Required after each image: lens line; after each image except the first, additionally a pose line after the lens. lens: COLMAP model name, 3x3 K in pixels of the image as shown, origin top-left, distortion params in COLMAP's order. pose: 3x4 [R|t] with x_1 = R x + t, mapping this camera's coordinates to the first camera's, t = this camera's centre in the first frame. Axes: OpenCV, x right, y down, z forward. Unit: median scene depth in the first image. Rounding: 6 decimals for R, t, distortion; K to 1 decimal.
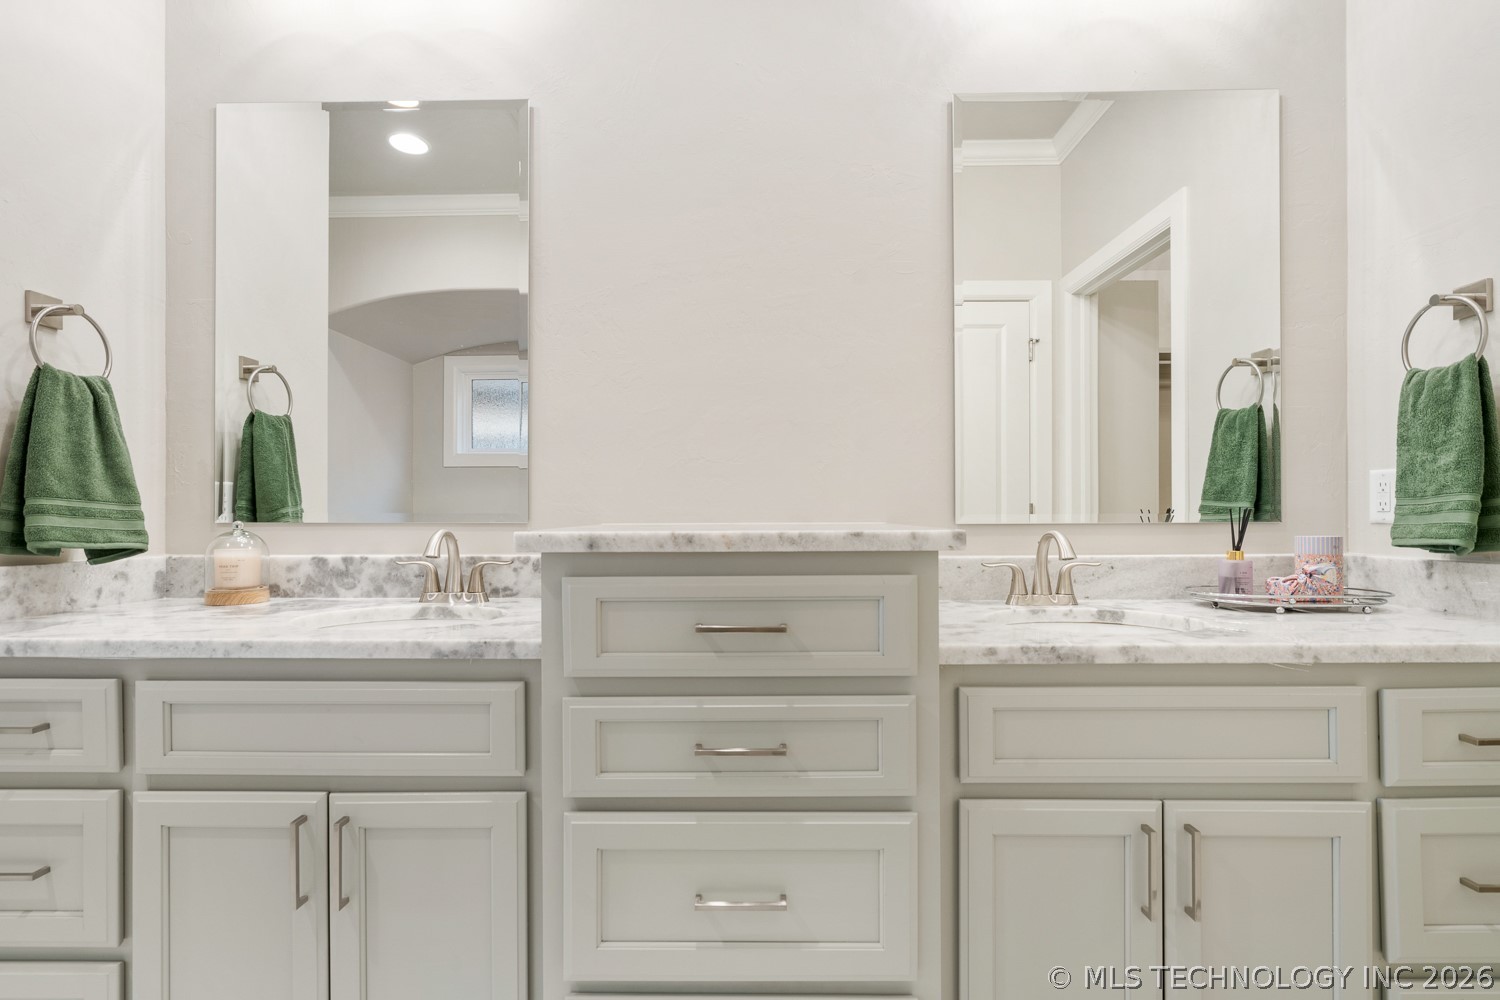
lens RADIAL K [[691.8, 0, 747.8], [0, 691.8, 506.0], [0, 0, 1]] dist [0.002433, 0.000419]
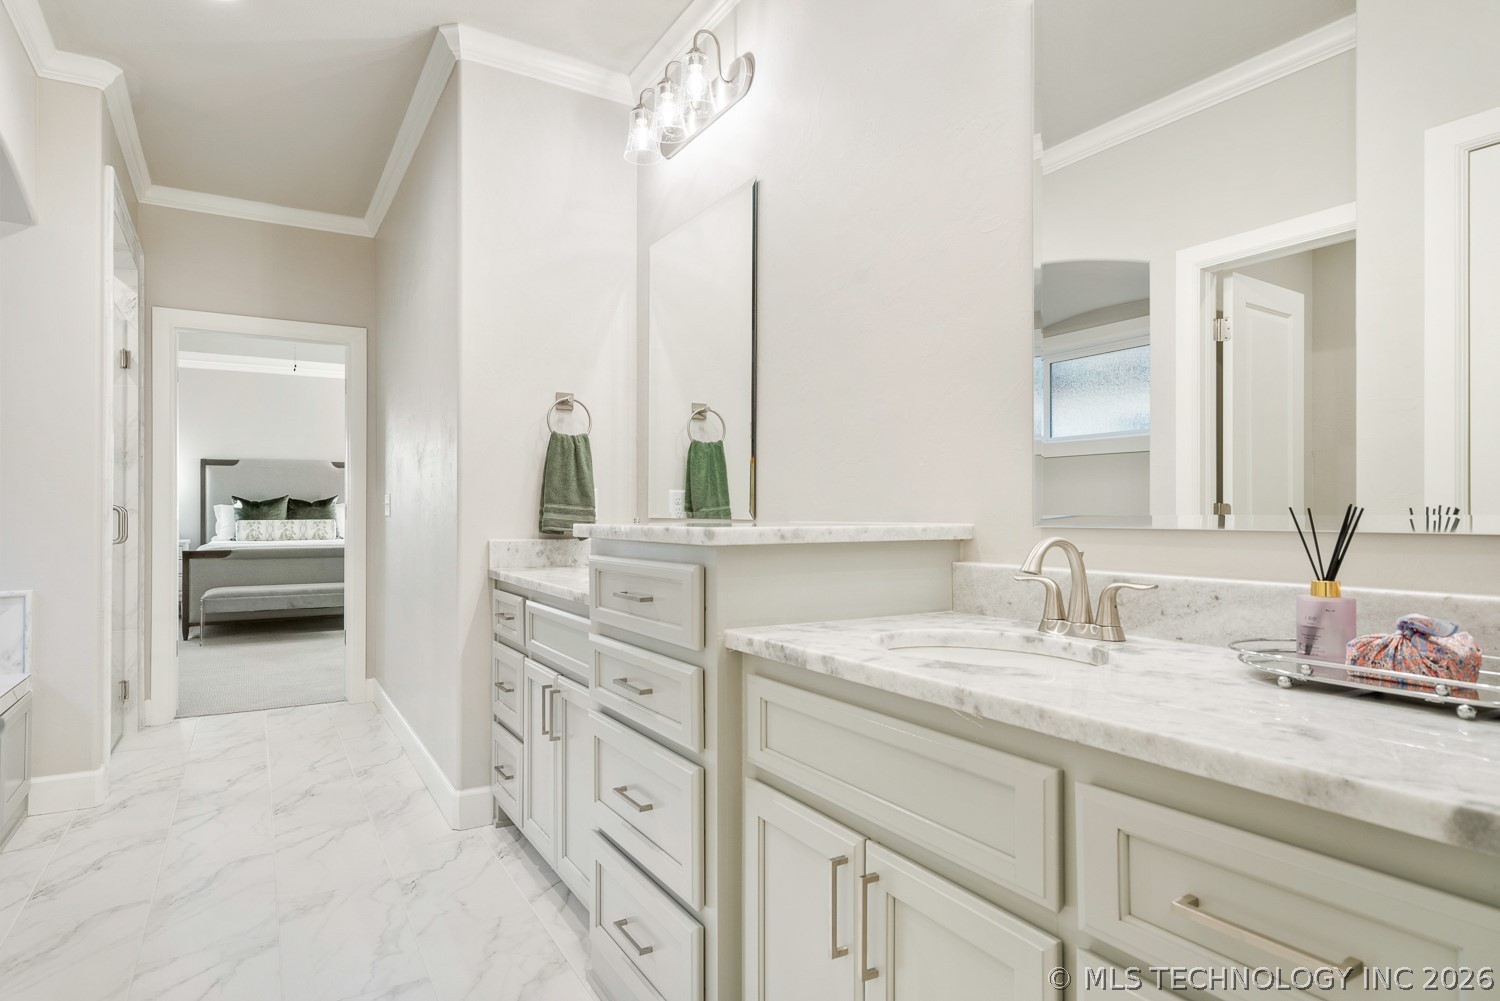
lens RADIAL K [[833.8, 0, 751.8], [0, 833.8, 505.7], [0, 0, 1]] dist [0.003549, 0.005024]
pose [[0.529690, -0.004788, -0.848178, 1.389374], [0.004932, 0.999985, -0.002565, 0.003506], [0.848177, -0.002825, 0.529705, 0.311254]]
